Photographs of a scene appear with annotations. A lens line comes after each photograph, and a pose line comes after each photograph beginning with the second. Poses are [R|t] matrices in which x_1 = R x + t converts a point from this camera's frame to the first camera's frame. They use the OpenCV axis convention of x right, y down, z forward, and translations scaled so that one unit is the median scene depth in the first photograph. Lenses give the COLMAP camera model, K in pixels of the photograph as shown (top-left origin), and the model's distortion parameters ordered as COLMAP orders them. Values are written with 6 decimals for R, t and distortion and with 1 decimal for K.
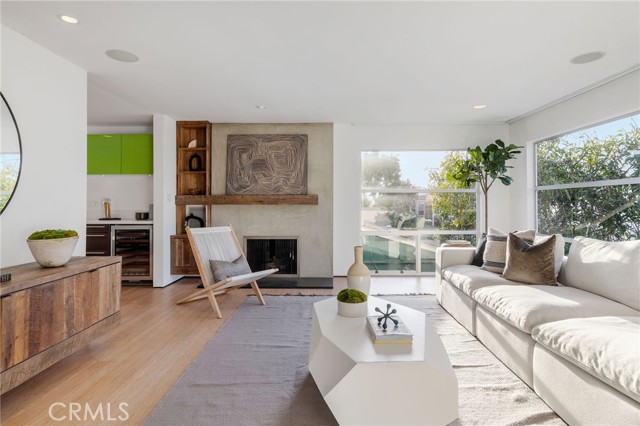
lens RADIAL K [[336.1, 0, 318.2], [0, 336.1, 208.0], [0, 0, 1]] dist [-0.000399, -0.000211]
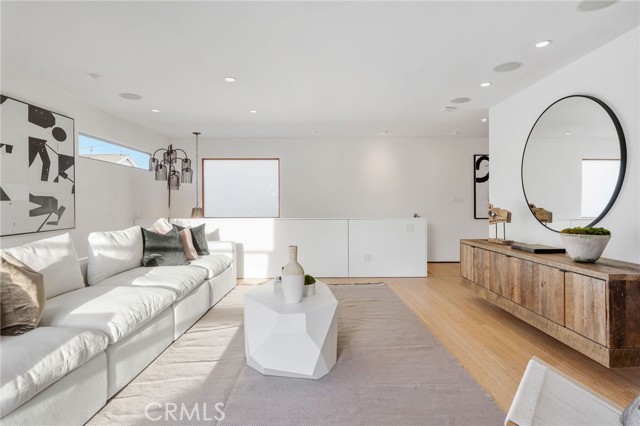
lens RADIAL K [[336.1, 0, 320.9], [0, 336.1, 212.5], [0, 0, 1]] dist [-0.000399, -0.000211]
pose [[-0.999506, 0.008293, -0.030304, 0.065233], [0.007295, 0.999432, 0.032895, -0.021363], [0.030560, 0.032658, -0.998999, 2.085346]]
